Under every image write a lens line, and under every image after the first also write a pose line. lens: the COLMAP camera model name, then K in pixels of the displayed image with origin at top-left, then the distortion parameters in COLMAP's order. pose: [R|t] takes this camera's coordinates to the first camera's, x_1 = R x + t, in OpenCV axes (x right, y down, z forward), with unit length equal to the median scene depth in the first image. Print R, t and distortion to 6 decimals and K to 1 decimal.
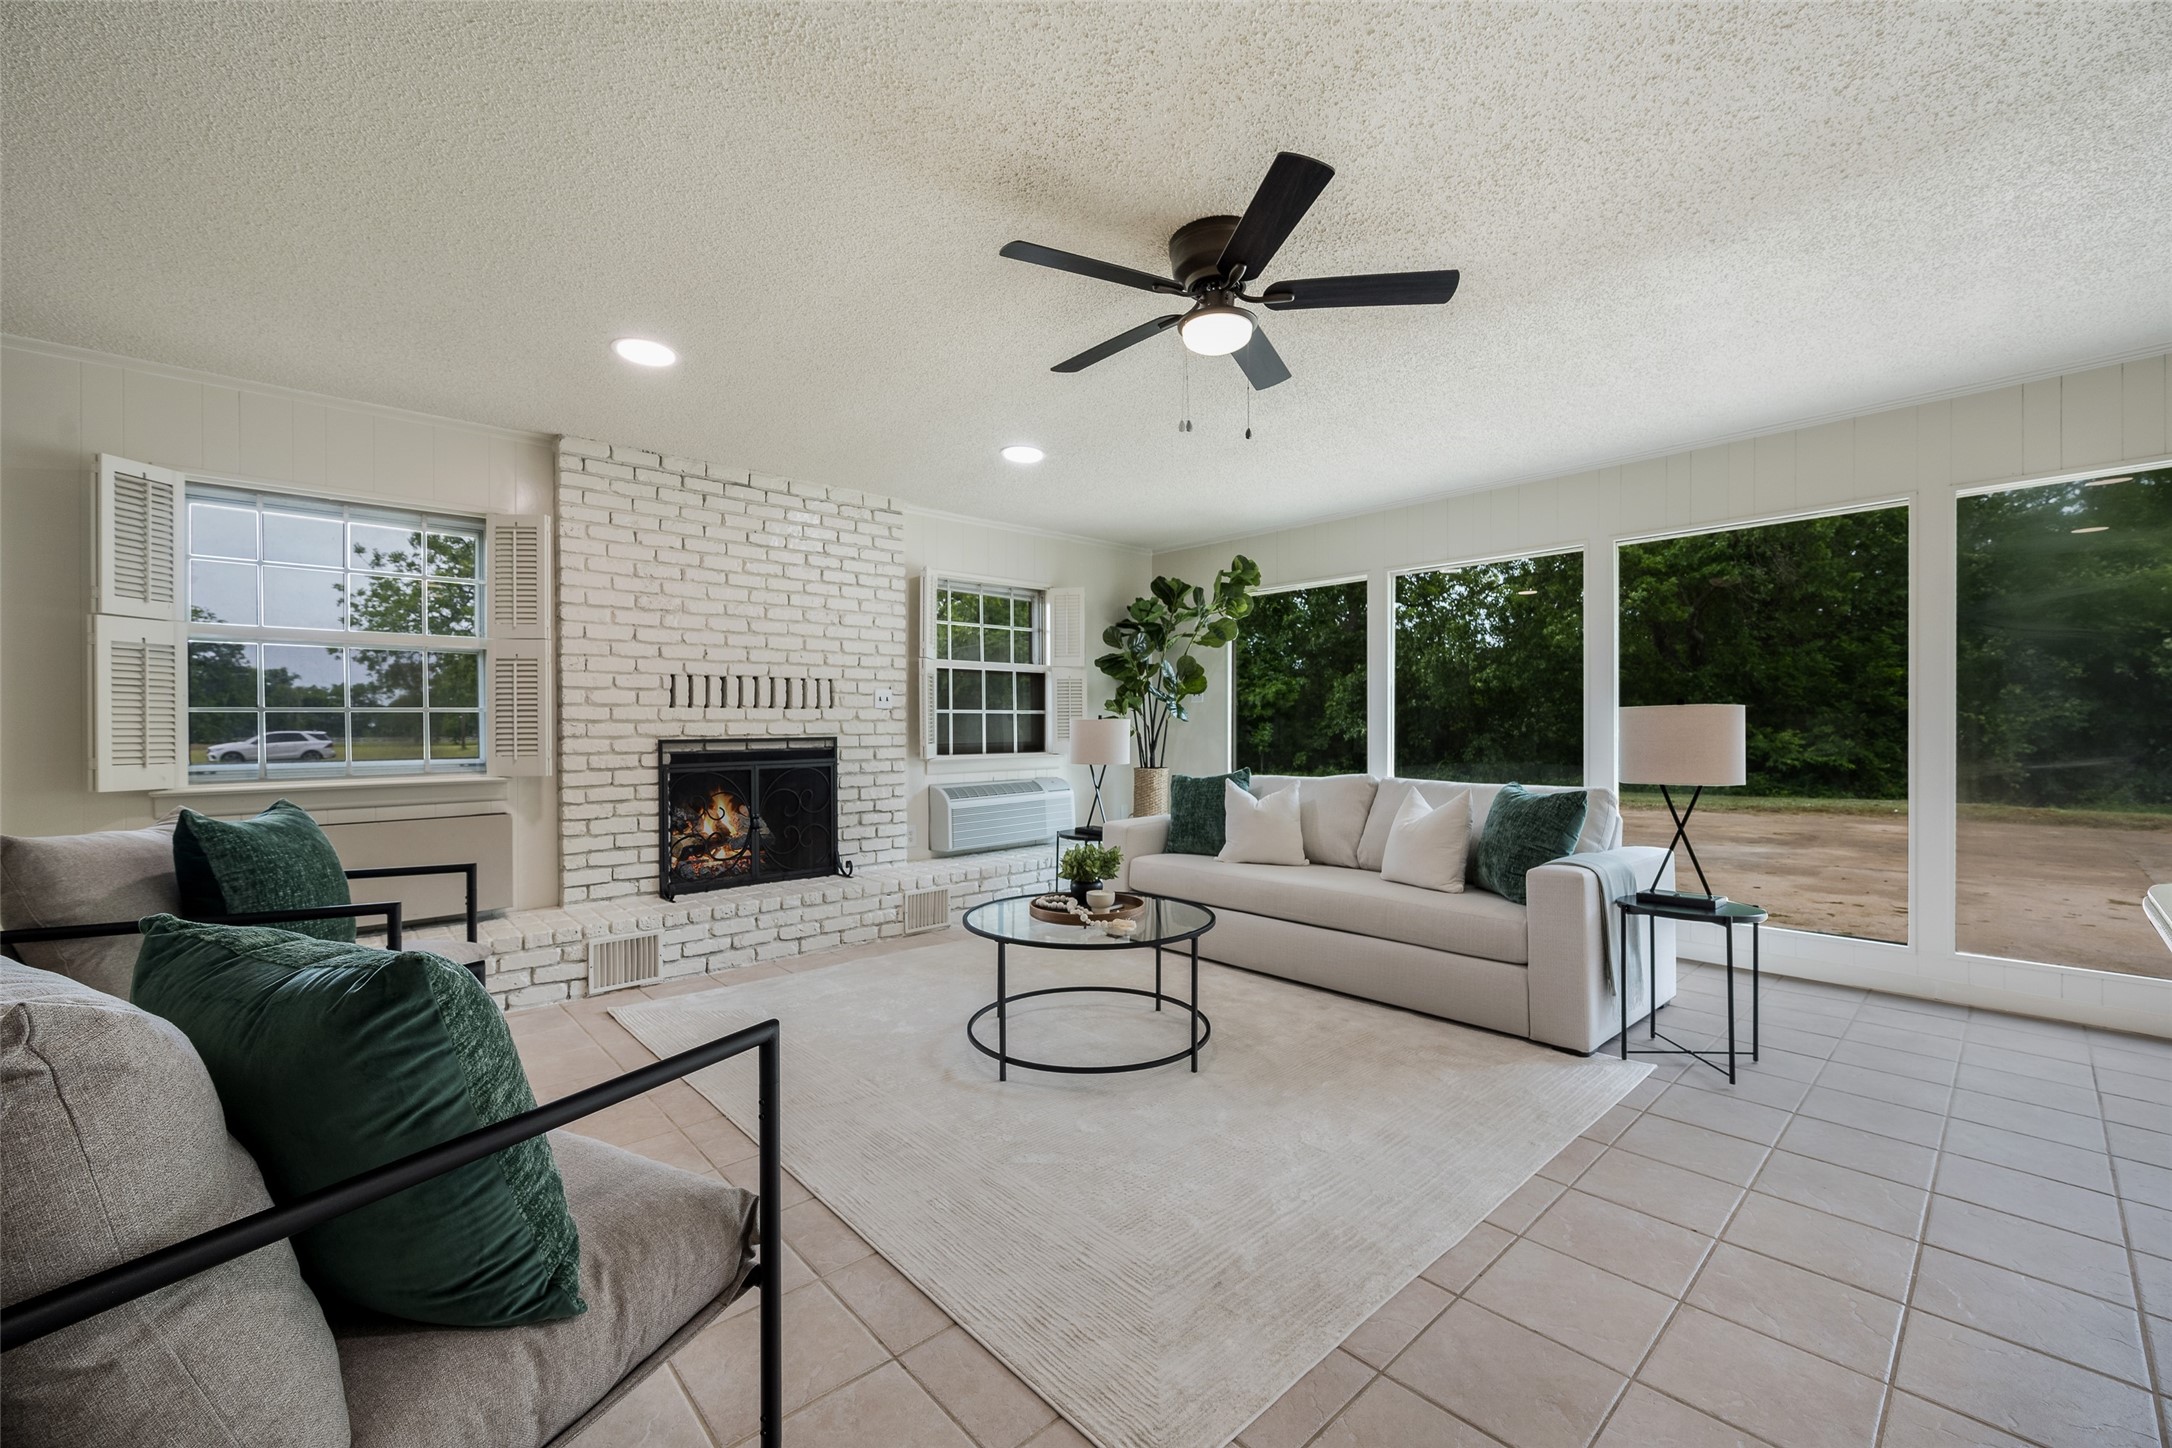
lens RADIAL K [[855.7, 0, 1087.8], [0, 855.7, 726.7], [0, 0, 1]] dist [-0.001160, 0.000068]
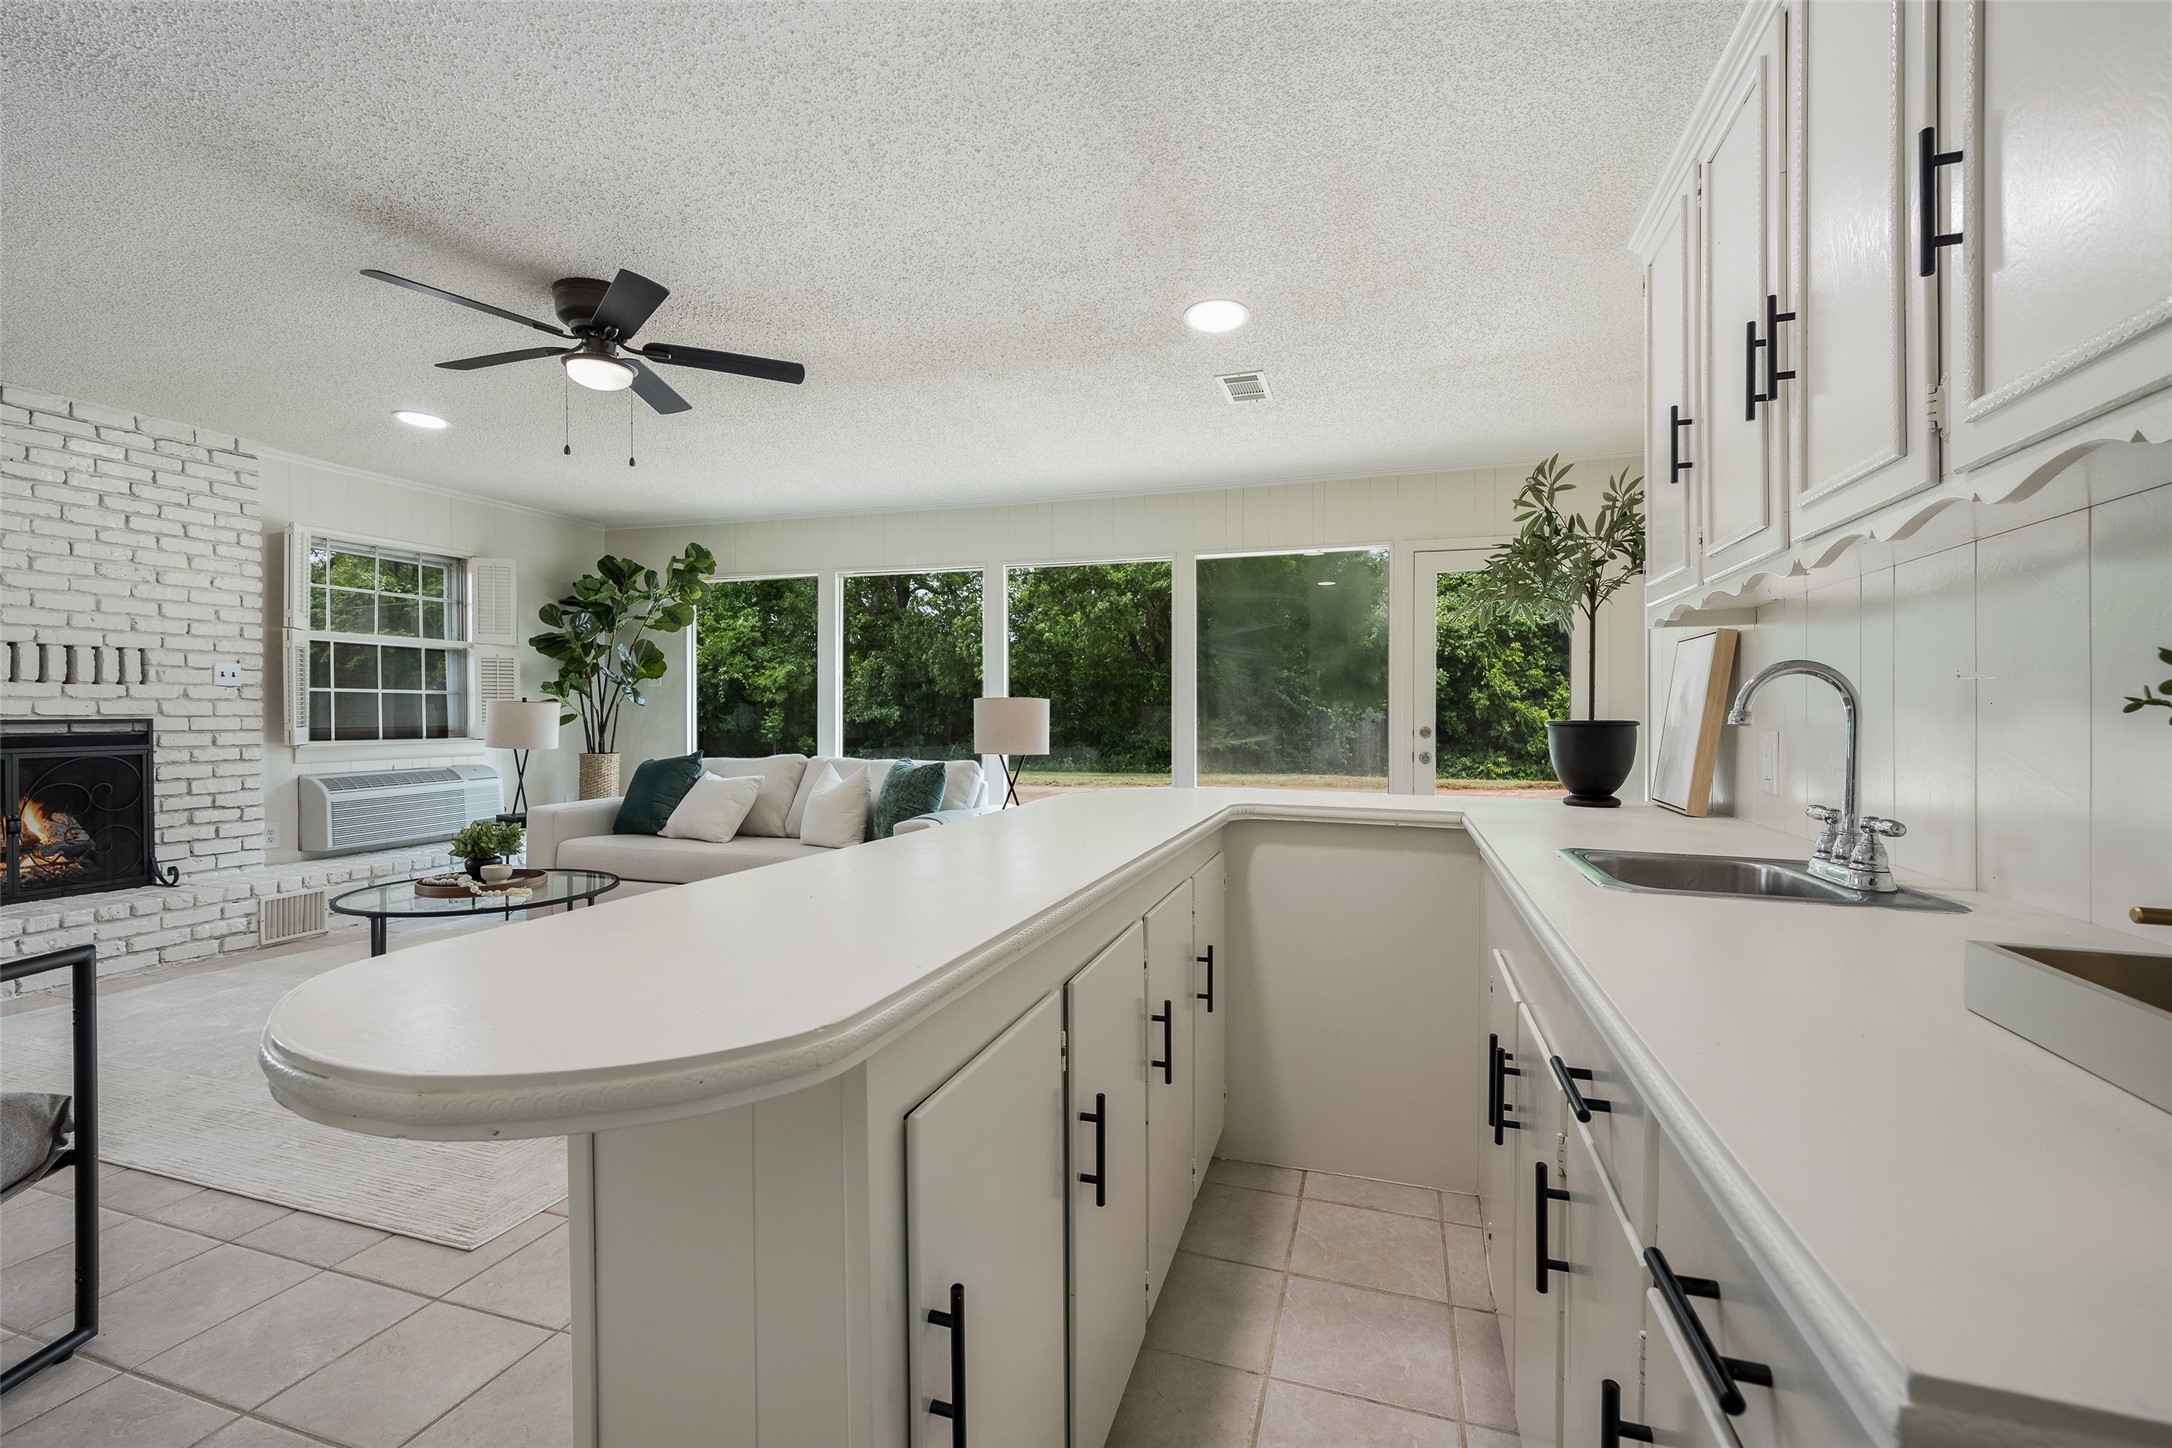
lens RADIAL K [[909.1, 0, 1088.7], [0, 909.1, 723.8], [0, 0, 1]] dist [-0.004511, -0.000003]
pose [[0.868133, 0.001620, 0.496330, 0.061174], [-0.007651, 0.999920, 0.010119, 0.000993], [-0.496273, -0.012582, 0.868075, -0.218217]]
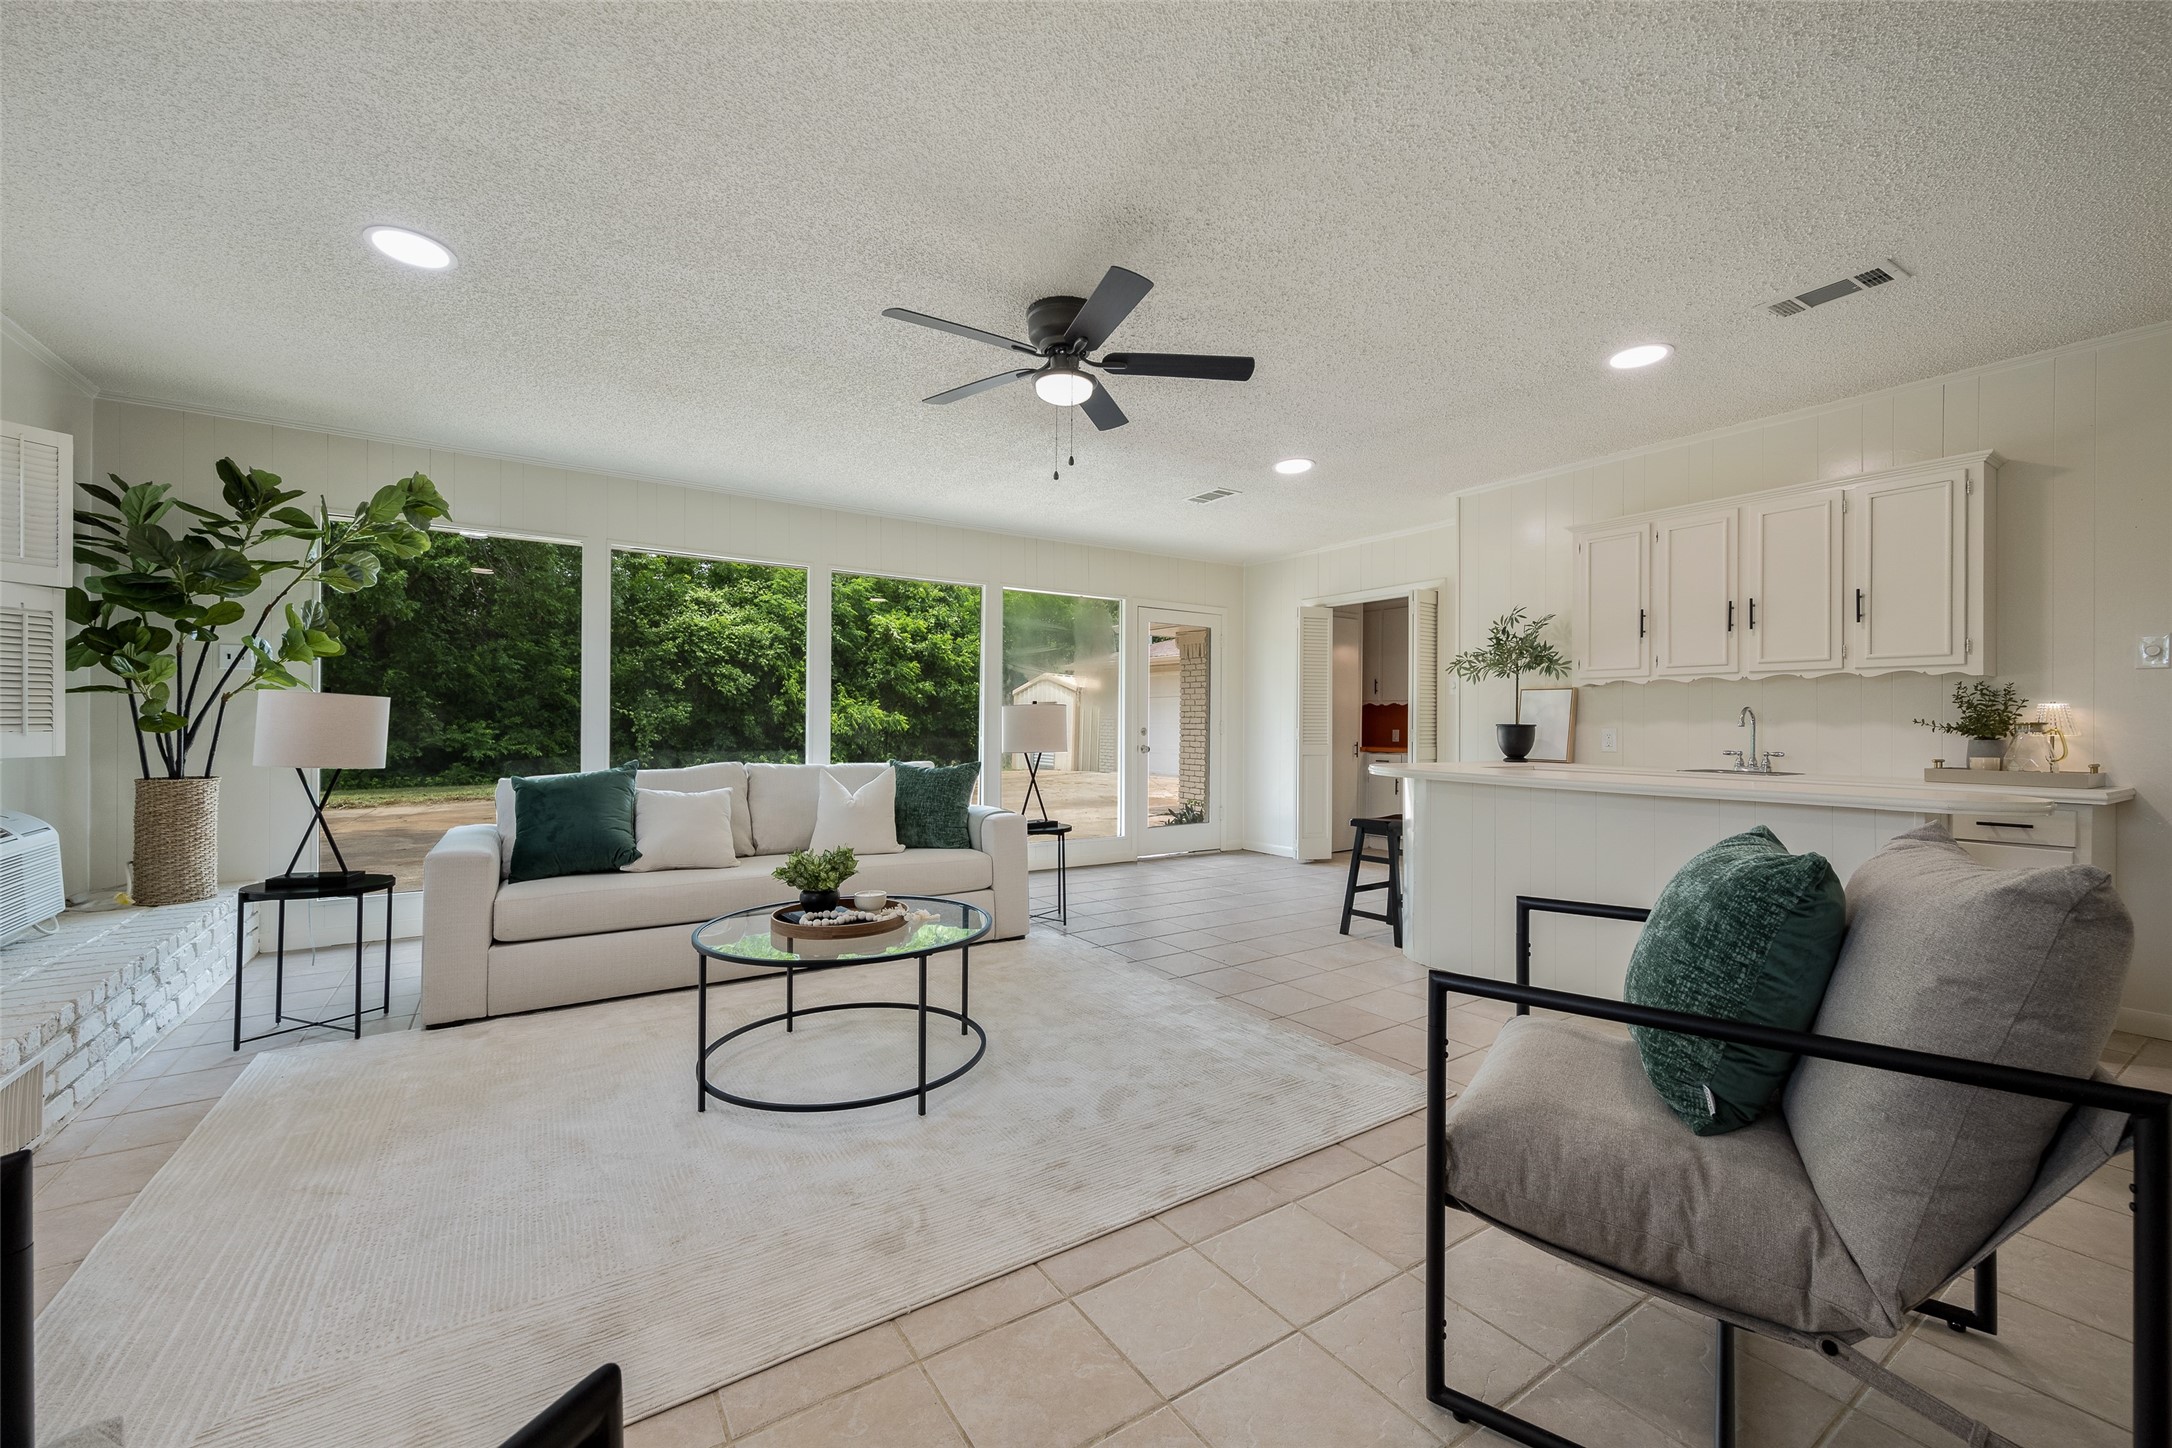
lens RADIAL K [[855.7, 0, 1089.8], [0, 855.7, 726.9], [0, 0, 1]] dist [-0.001160, 0.000068]
pose [[0.166266, -0.000672, 0.986081, -0.553732], [-0.009211, 0.999955, 0.002235, 0.008305], [-0.986038, -0.009455, 0.166252, 0.409257]]
